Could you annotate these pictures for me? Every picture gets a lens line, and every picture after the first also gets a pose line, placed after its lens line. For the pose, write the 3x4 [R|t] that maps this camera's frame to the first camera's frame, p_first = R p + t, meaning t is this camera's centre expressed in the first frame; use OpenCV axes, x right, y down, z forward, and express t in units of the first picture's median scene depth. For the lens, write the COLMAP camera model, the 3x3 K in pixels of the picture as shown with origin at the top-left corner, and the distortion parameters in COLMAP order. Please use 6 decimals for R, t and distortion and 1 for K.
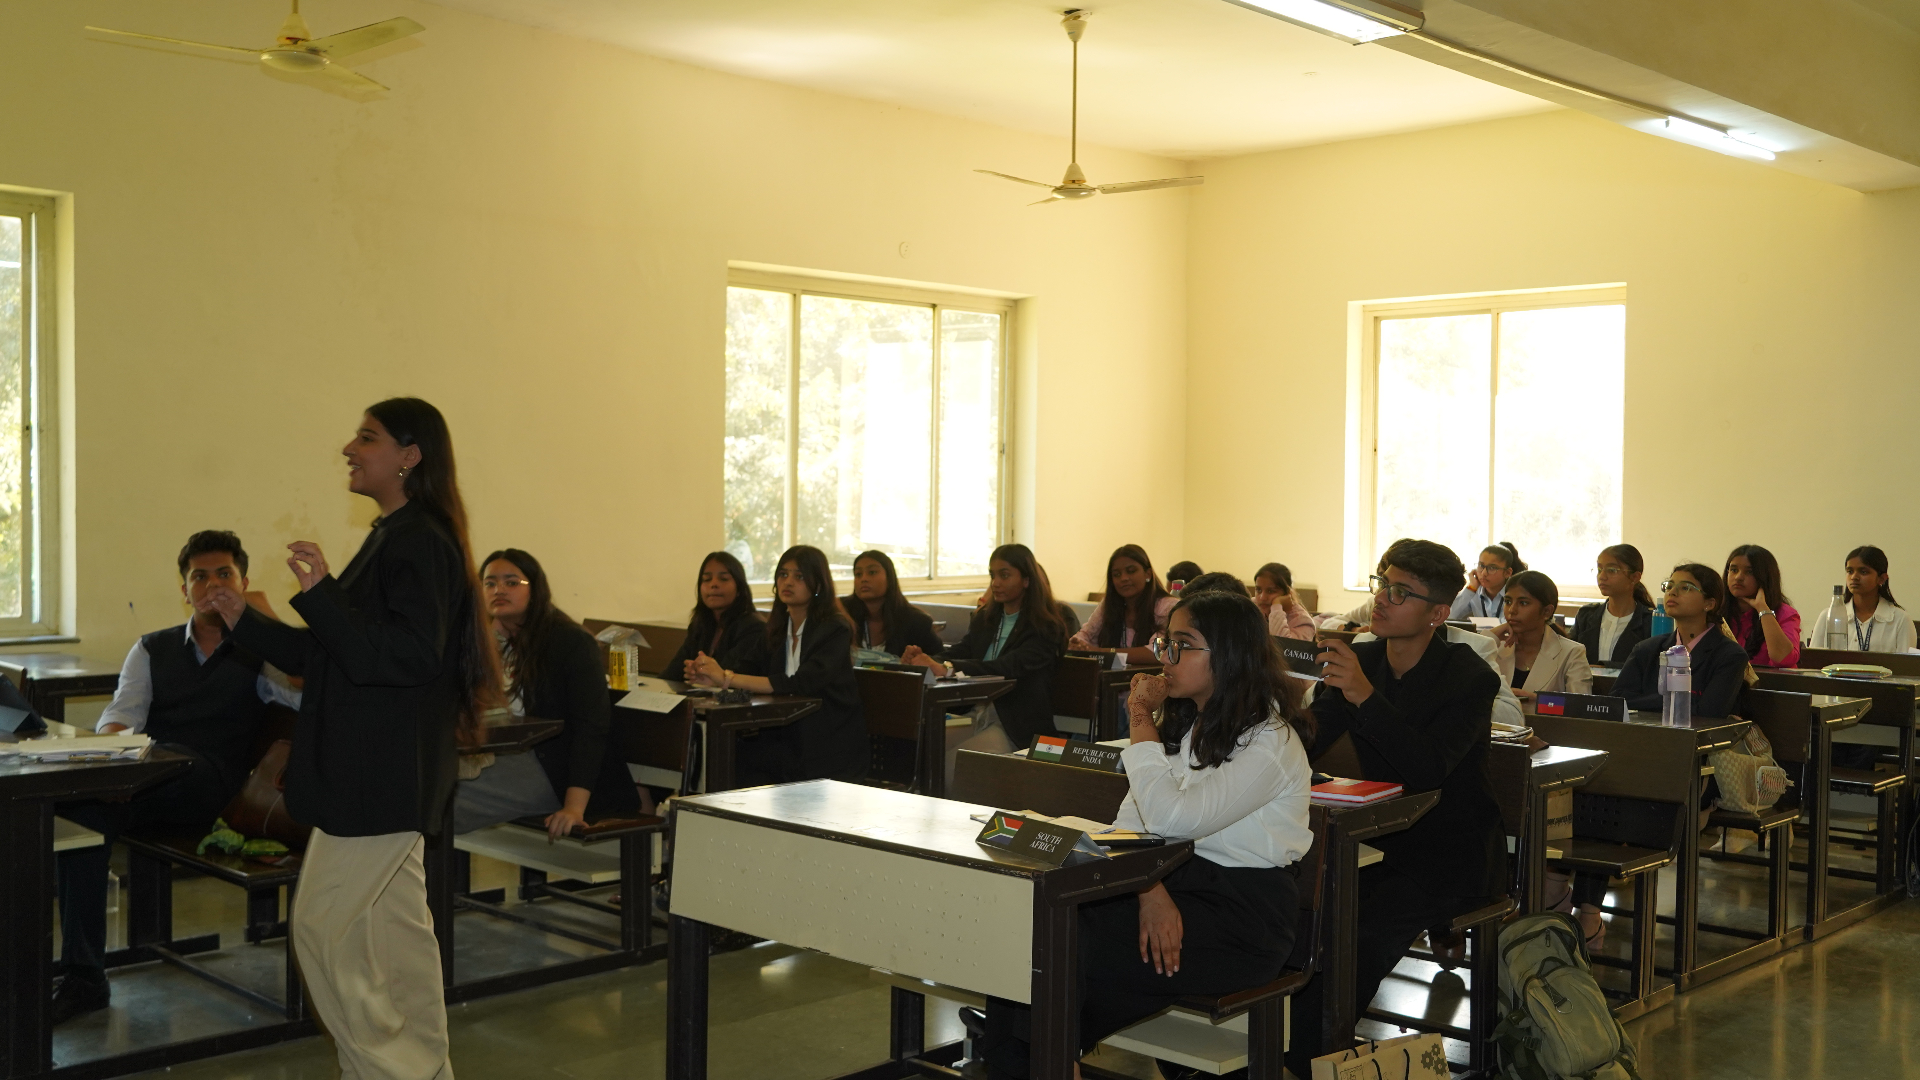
lens RADIAL K [[1899.5, 0, 958.8], [0, 1899.5, 526.6], [0, 0, 1]] dist [-0.004021, 0.017498]
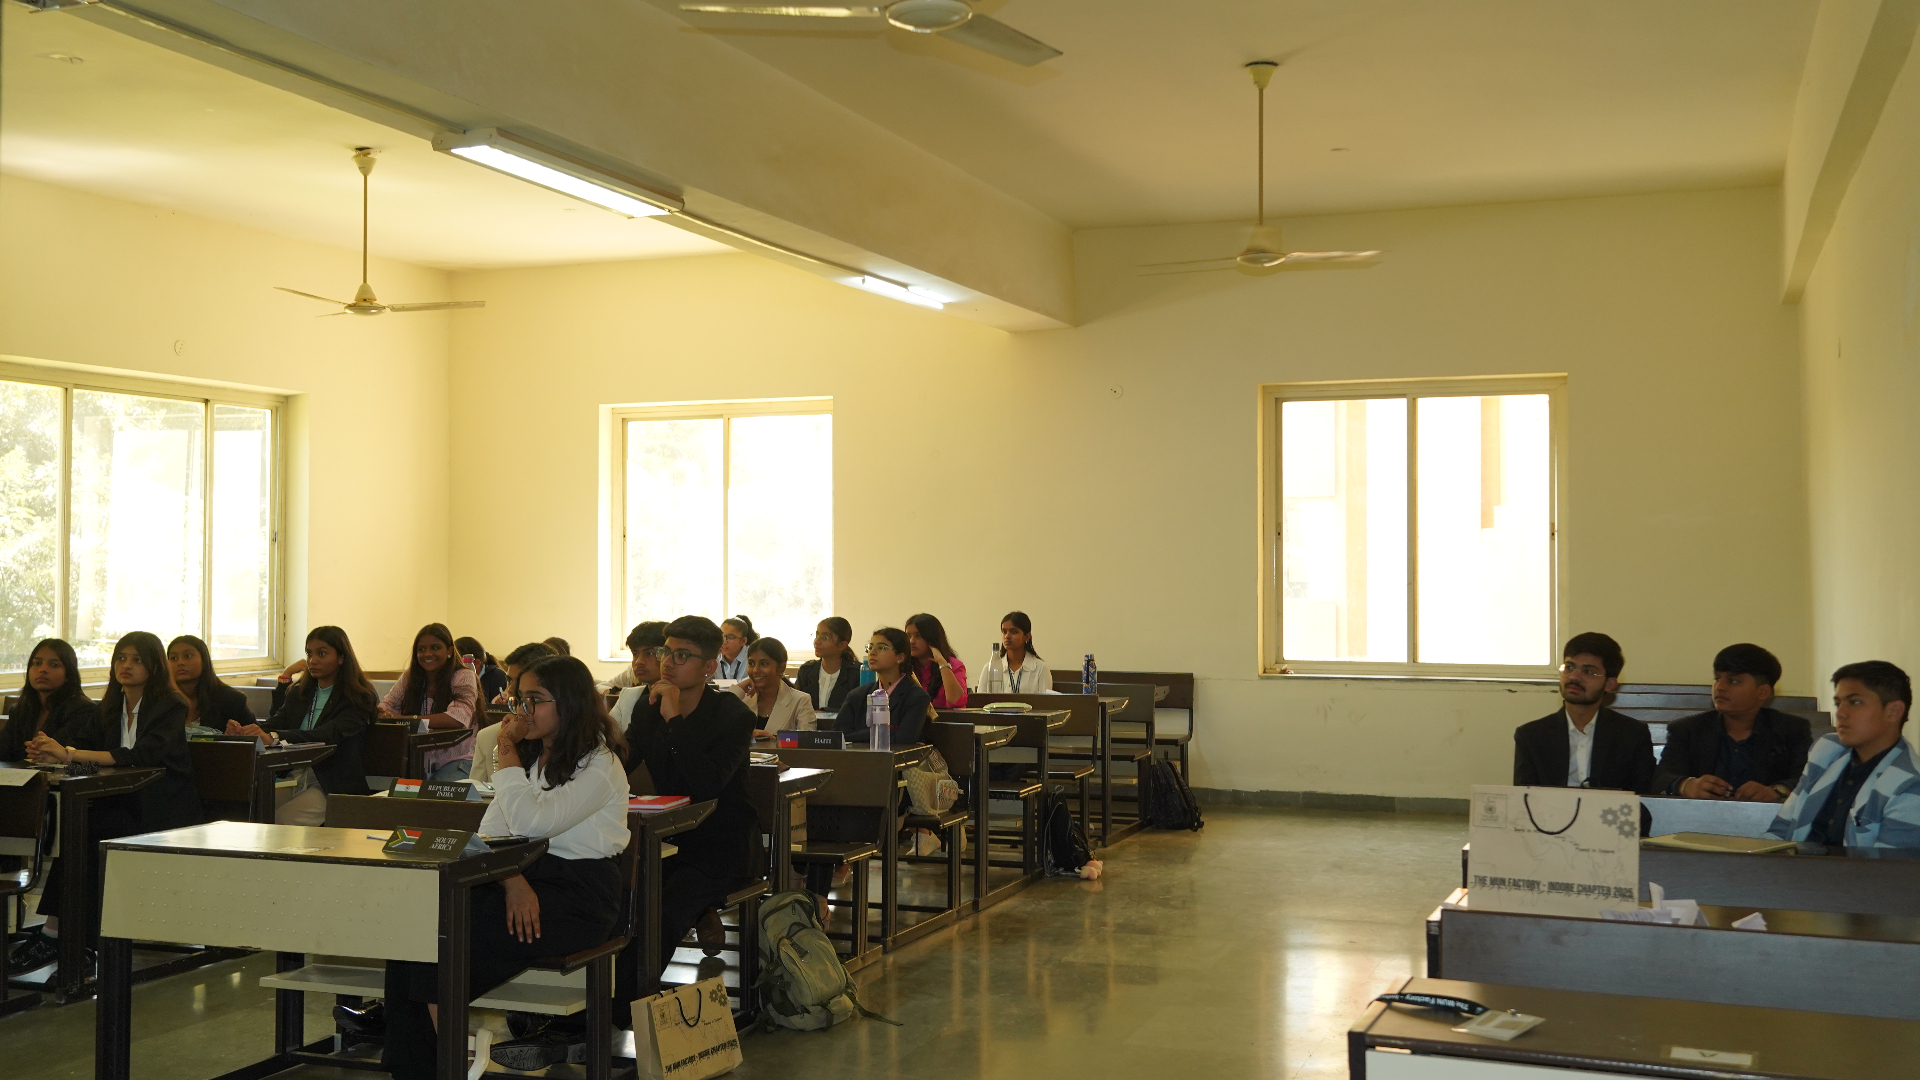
lens RADIAL K [[1899.5, 0, 958.8], [0, 1899.5, 526.6], [0, 0, 1]] dist [-0.004021, 0.017498]
pose [[0.918535, -0.003491, 0.395324, -0.080181], [0.019766, 0.999116, -0.037104, -0.000415], [-0.394845, 0.041896, 0.917792, -0.206635]]
